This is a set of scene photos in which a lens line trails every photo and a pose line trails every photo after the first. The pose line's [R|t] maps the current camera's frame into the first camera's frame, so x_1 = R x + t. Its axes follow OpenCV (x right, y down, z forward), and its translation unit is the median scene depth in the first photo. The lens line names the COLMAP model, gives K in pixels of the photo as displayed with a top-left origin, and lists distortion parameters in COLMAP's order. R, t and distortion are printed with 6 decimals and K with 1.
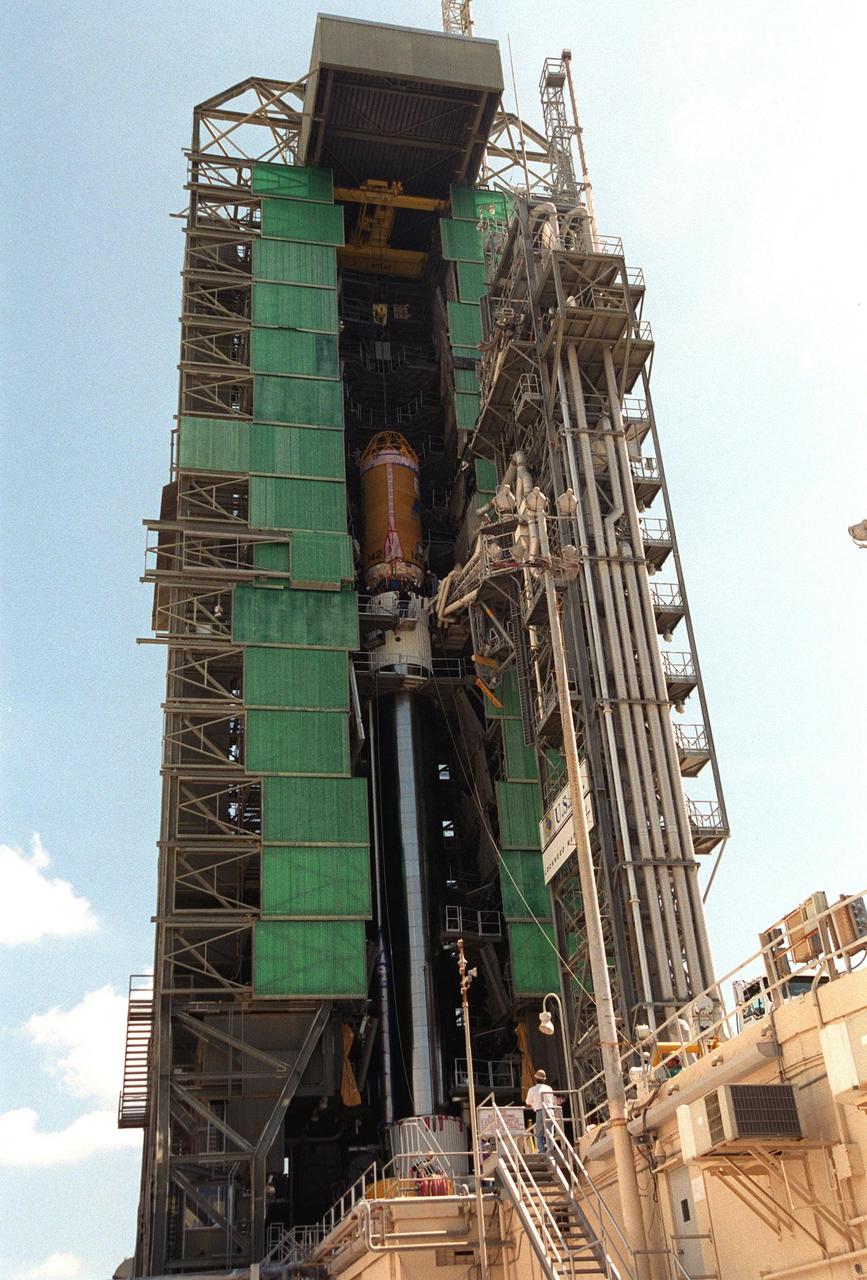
lens RADIAL K [[1364.9, 0, 433.5], [0, 1364.9, 640.0], [0, 0, 1]] dist [-0.004935, 0.507630]
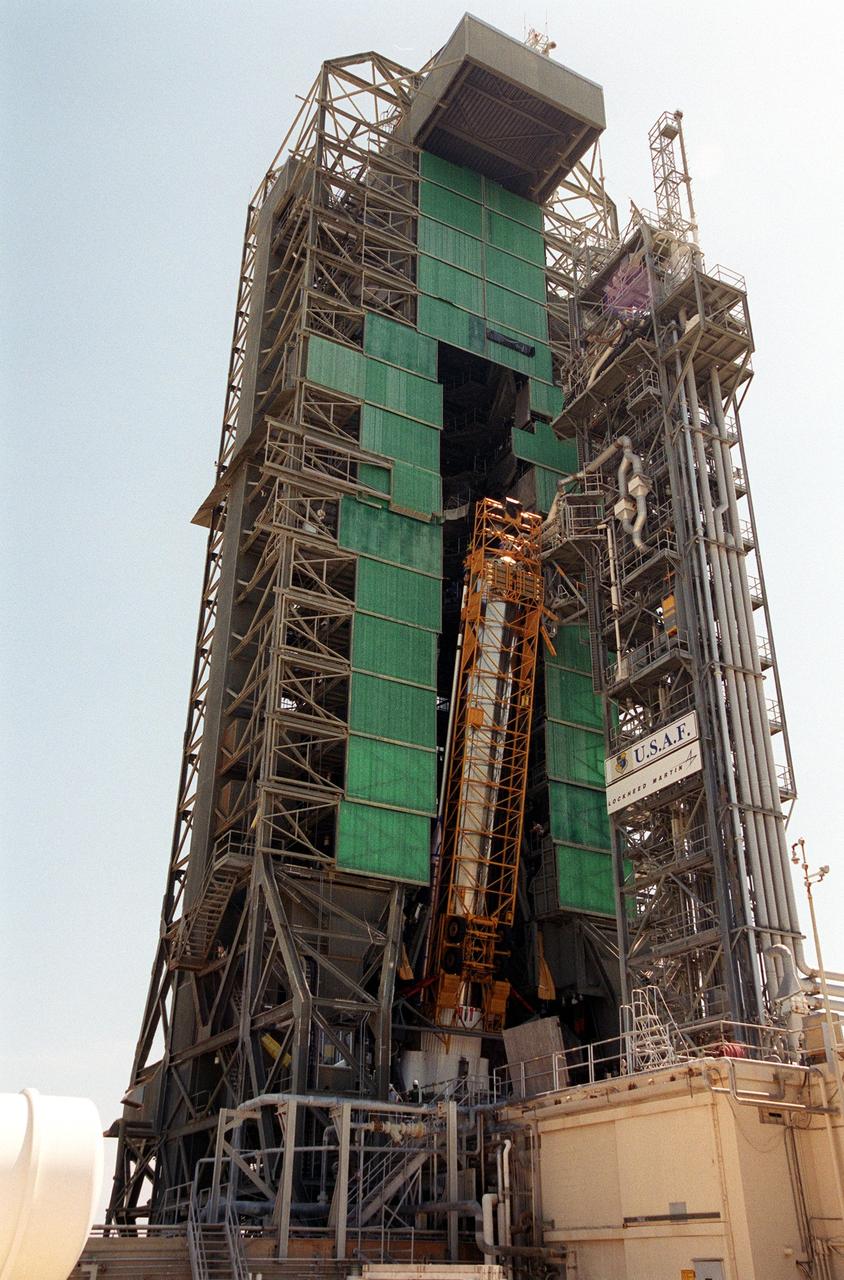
lens RADIAL K [[1166.1, 0, 422.0], [0, 1166.1, 640.0], [0, 0, 1]] dist [0.018525, 0.215987]
pose [[0.955762, 0.203524, 0.212362, -0.269611], [-0.205176, 0.978618, -0.014470, 0.075685], [-0.210766, -0.029741, 0.977084, 0.081029]]
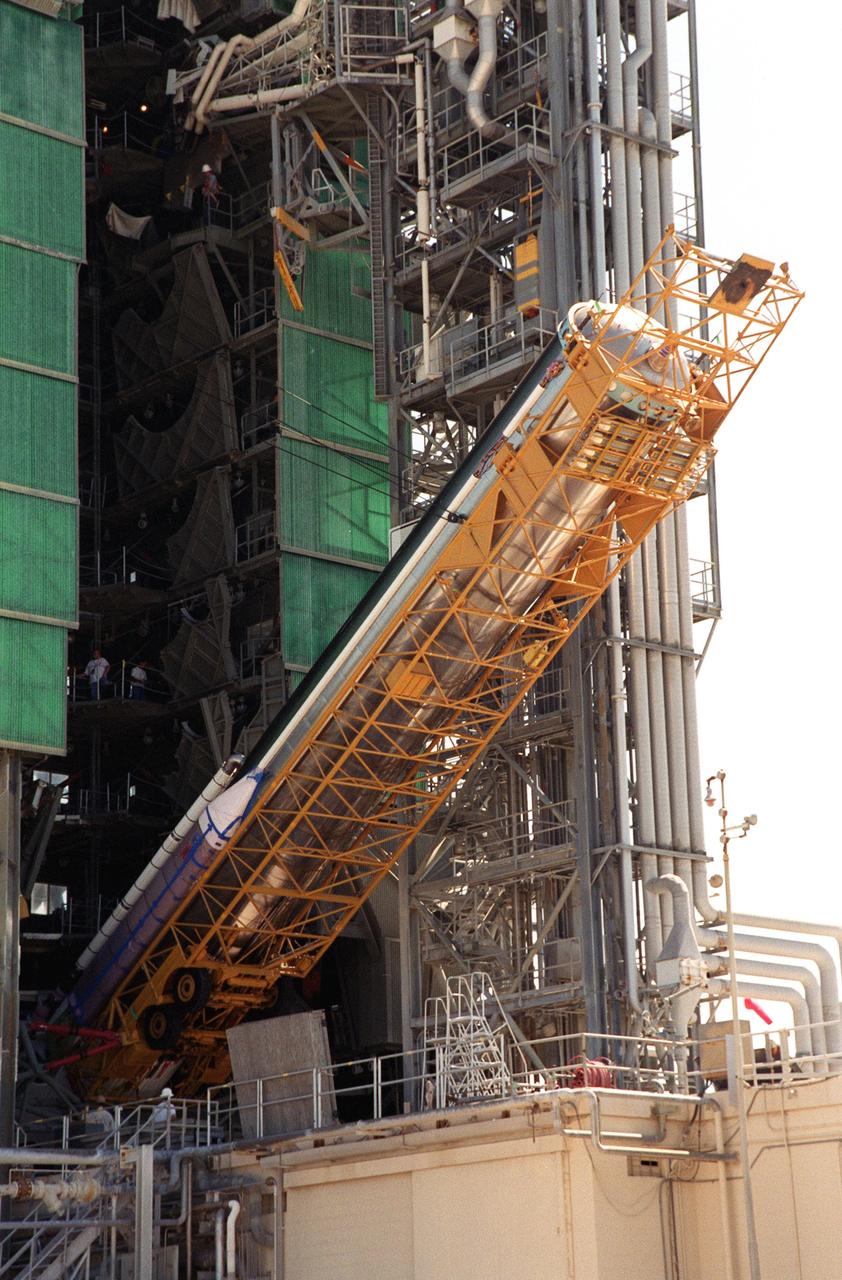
lens RADIAL K [[2783.2, 0, 384.7], [0, 2783.2, 644.6], [0, 0, 1]] dist [0.553872, 0.336555]
pose [[0.888096, 0.164510, 0.429211, -0.422393], [-0.256559, 0.952184, 0.165898, -0.023342], [-0.381396, -0.257451, 0.887838, -0.125470]]
